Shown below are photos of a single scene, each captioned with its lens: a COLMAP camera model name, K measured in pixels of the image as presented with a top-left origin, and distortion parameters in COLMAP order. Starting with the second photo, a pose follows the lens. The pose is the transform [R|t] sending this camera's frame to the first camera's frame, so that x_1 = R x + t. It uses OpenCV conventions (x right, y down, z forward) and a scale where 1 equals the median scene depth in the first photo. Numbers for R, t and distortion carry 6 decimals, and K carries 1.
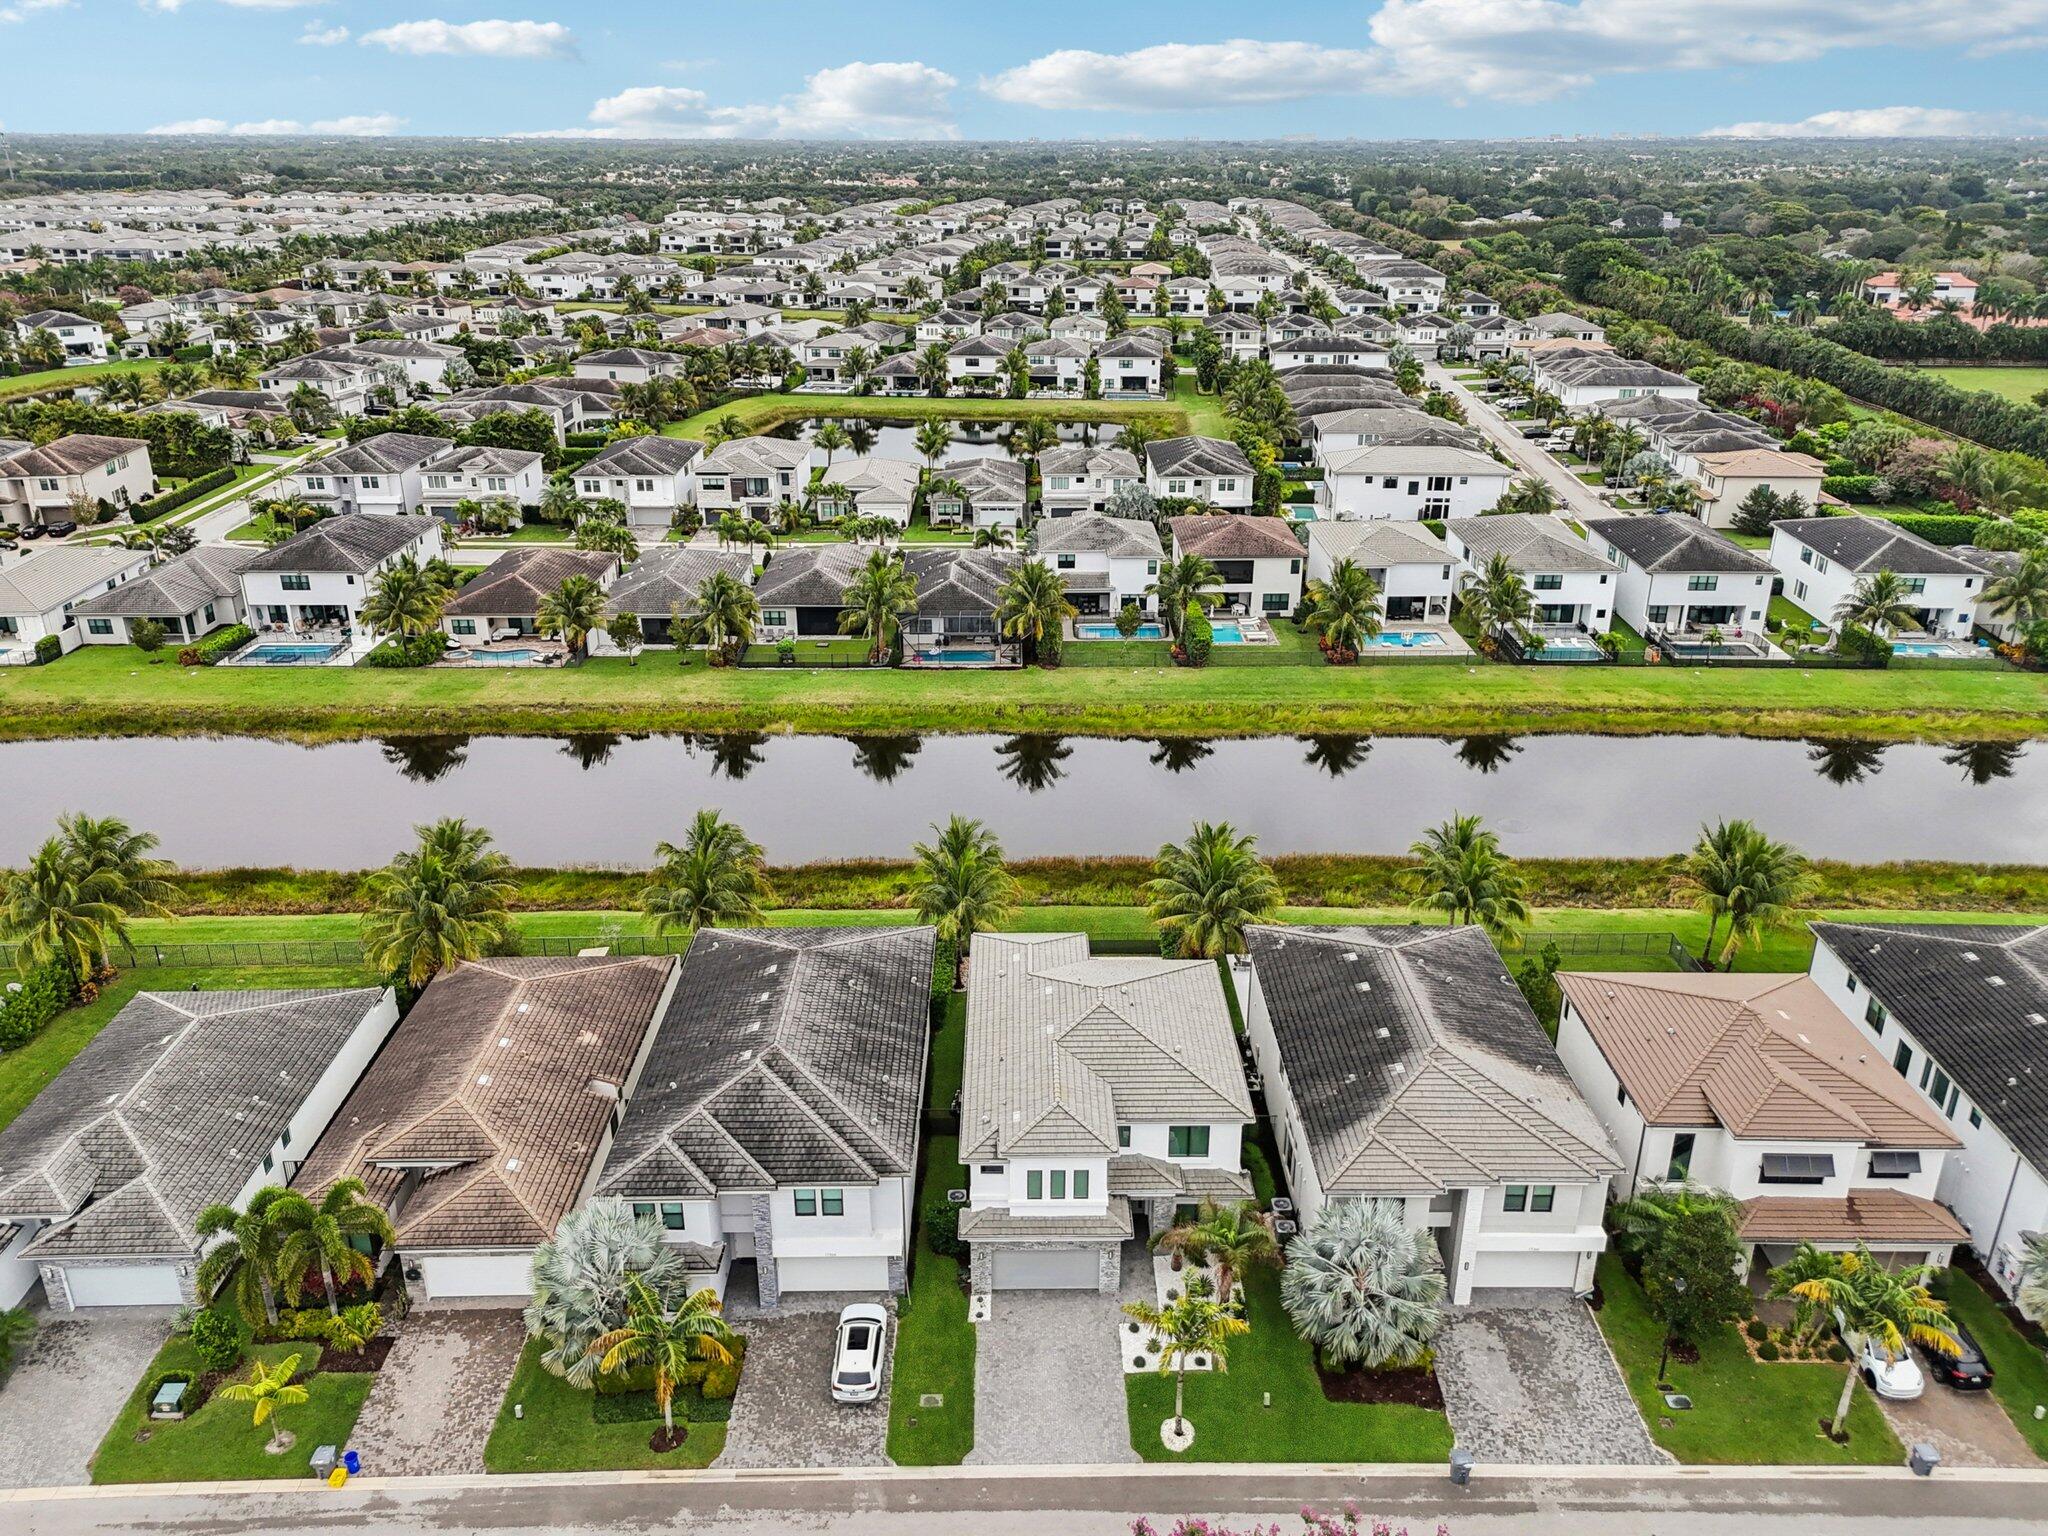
lens RADIAL K [[1540.2, 0, 1031.4], [0, 1540.2, 759.2], [0, 0, 1]] dist [0.075967, -0.078371]
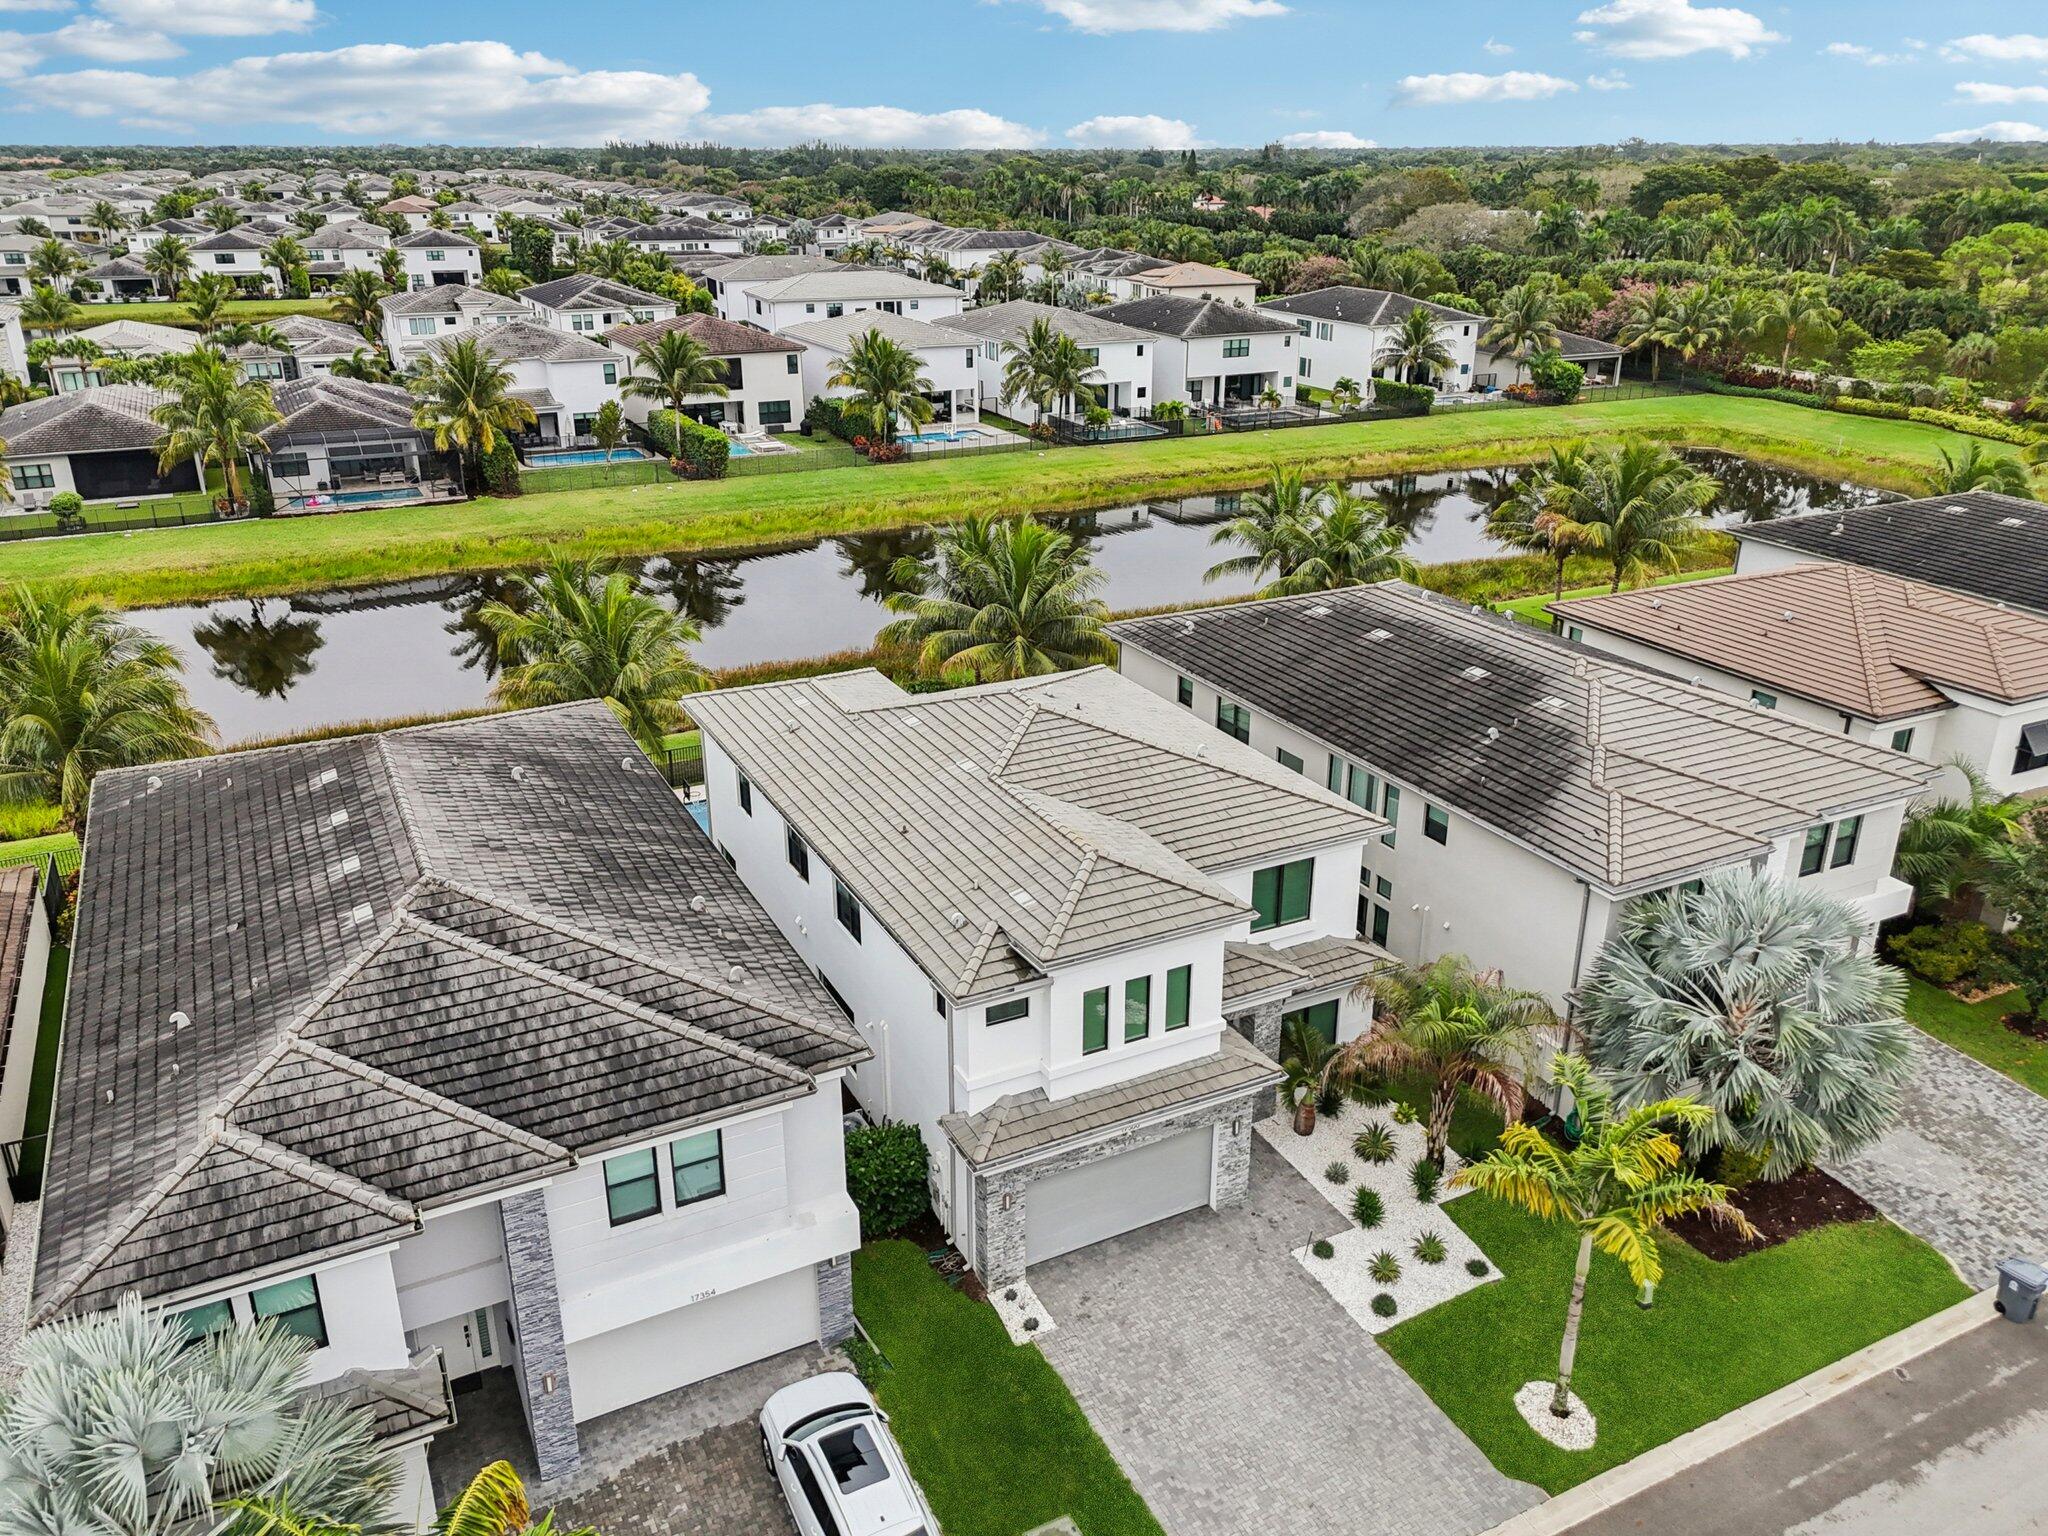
lens RADIAL K [[1540.2, 0, 1031.4], [0, 1540.2, 759.2], [0, 0, 1]] dist [0.075967, -0.078371]
pose [[0.894999, -0.163967, 0.414840, -0.089624], [0.167496, 0.985471, 0.028145, 0.079699], [-0.413428, 0.044294, 0.909459, 0.255290]]
